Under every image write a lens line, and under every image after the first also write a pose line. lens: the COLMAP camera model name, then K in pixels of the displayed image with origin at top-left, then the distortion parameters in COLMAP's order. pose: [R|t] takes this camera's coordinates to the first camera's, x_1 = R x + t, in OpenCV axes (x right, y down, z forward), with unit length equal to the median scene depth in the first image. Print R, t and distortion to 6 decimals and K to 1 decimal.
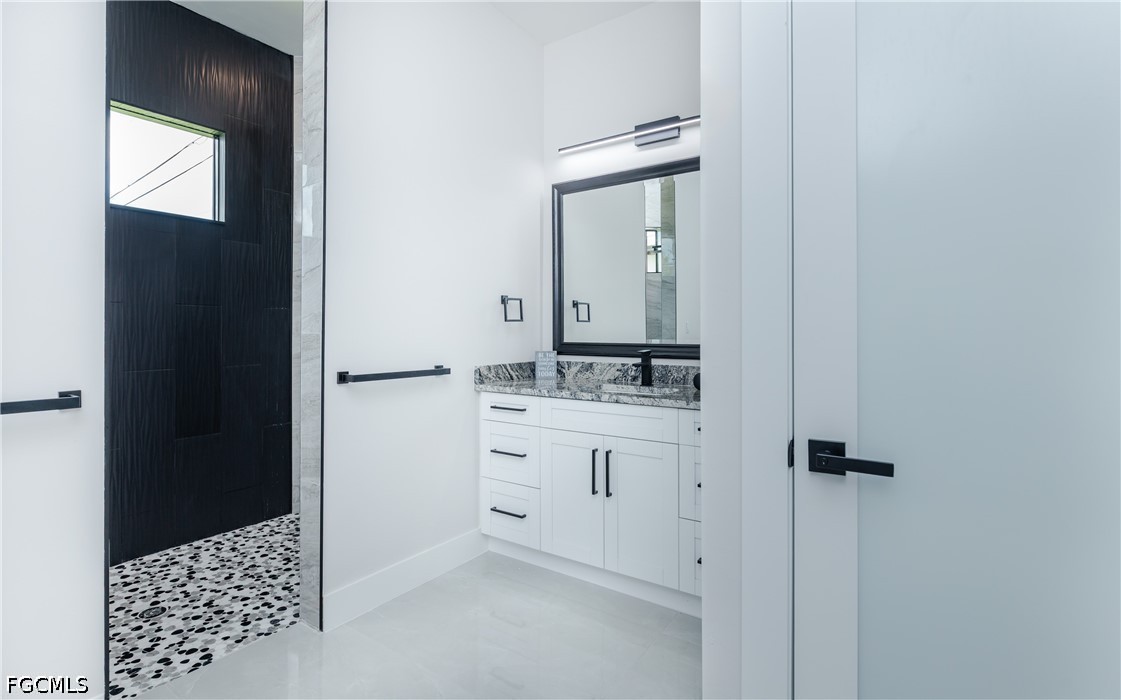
lens RADIAL K [[550.8, 0, 539.2], [0, 550.8, 330.2], [0, 0, 1]] dist [0.001054, 0.000160]
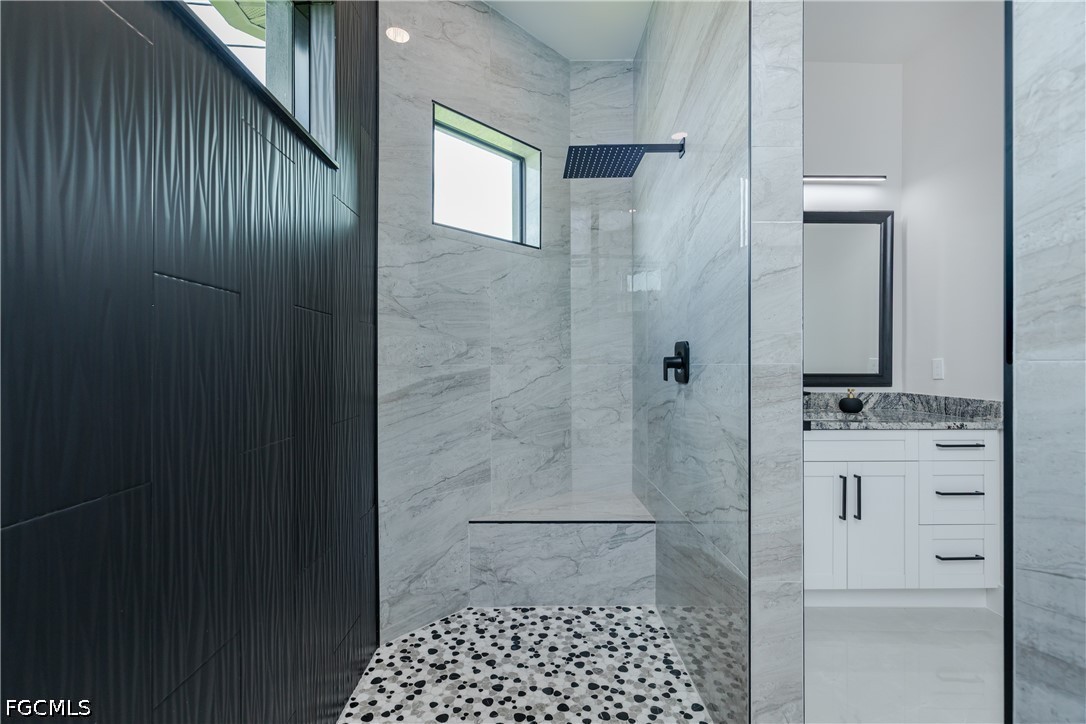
lens RADIAL K [[479.1, 0, 543.0], [0, 479.1, 362.0], [0, 0, 1]] dist [0.002843, 0.000316]
pose [[0.794393, 0.003544, 0.607394, -0.969761], [-0.004309, 0.999991, -0.000199, 0.004423], [-0.607389, -0.002459, 0.794401, 0.678063]]
